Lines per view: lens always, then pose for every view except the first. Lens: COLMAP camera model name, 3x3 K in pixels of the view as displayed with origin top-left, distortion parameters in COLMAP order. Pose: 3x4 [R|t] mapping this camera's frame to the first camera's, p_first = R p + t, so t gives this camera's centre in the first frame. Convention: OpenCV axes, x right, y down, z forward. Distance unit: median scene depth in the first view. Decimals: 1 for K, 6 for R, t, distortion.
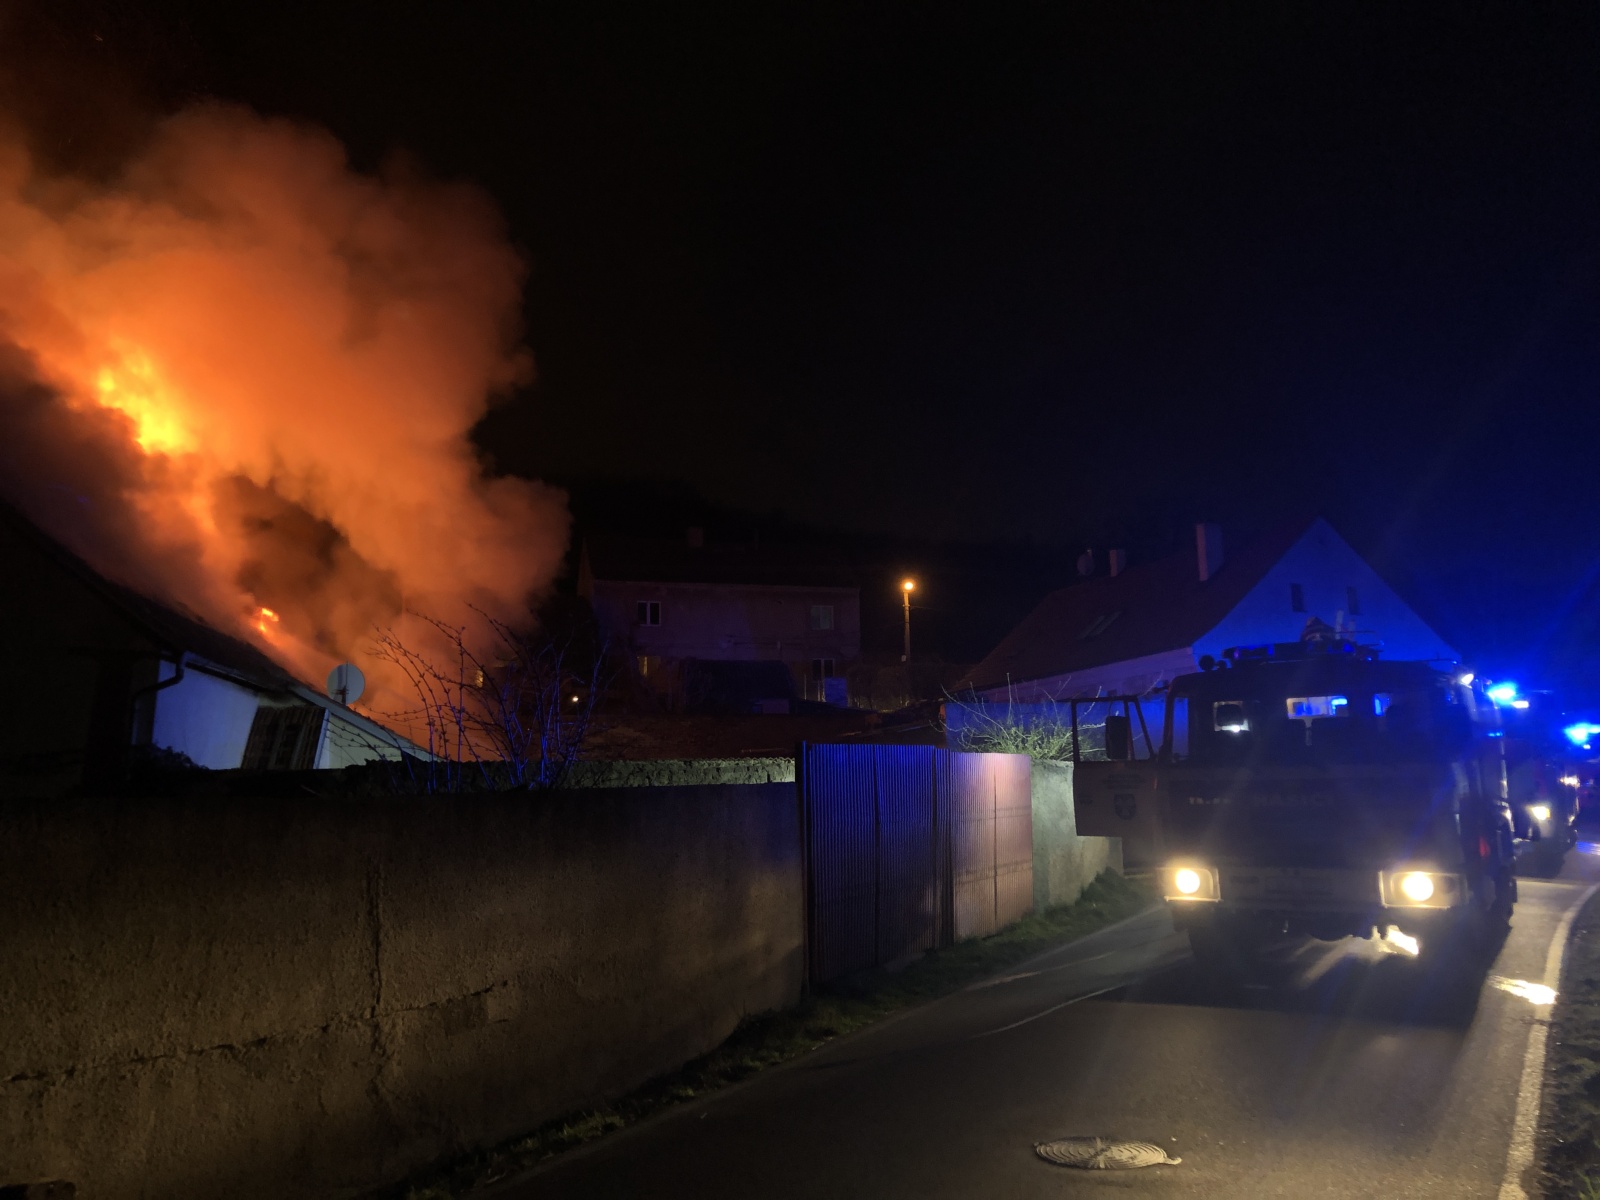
lens RADIAL K [[1462.3, 0, 800.0], [0, 1462.3, 600.0], [0, 0, 1]] dist [0.018849, -0.005818]
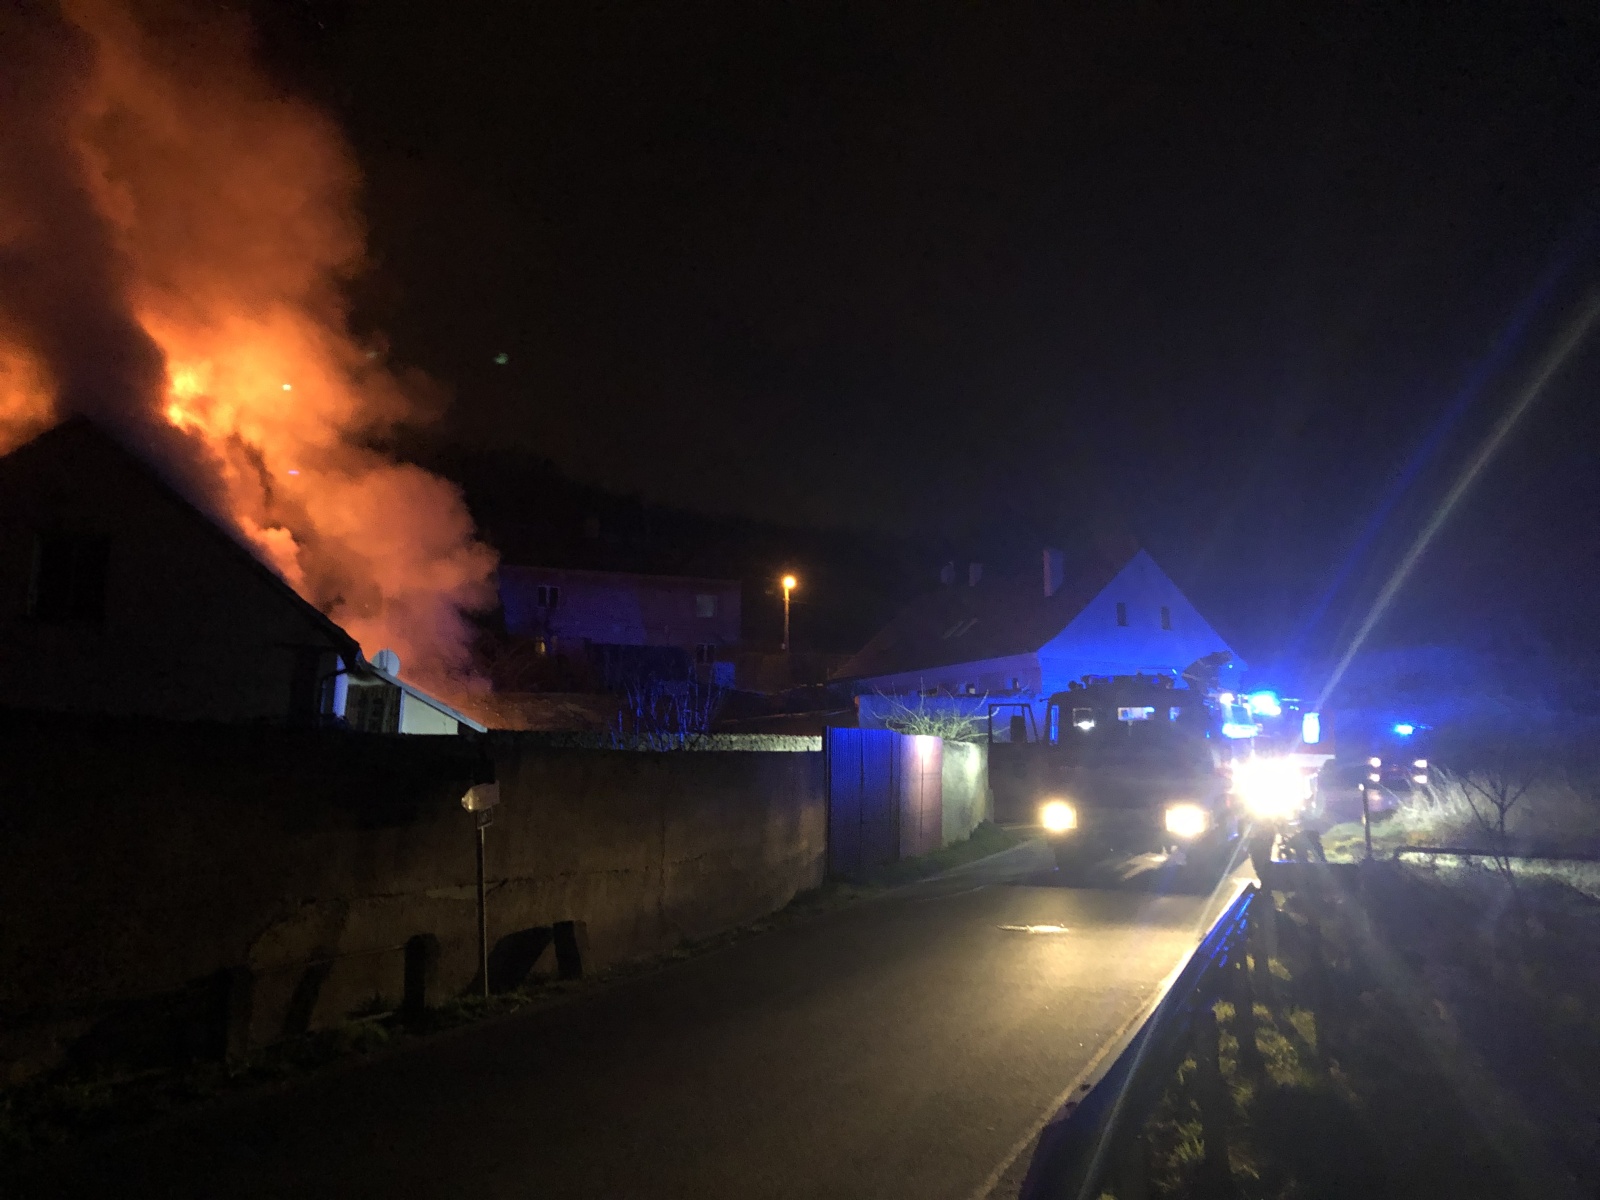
lens RADIAL K [[1462.3, 0, 800.0], [0, 1462.3, 600.0], [0, 0, 1]] dist [0.018849, -0.005818]
pose [[0.992877, 0.036181, 0.113521, -0.167244], [-0.038126, 0.999160, 0.015012, -0.050680], [-0.112882, -0.019234, 0.993422, -0.461653]]
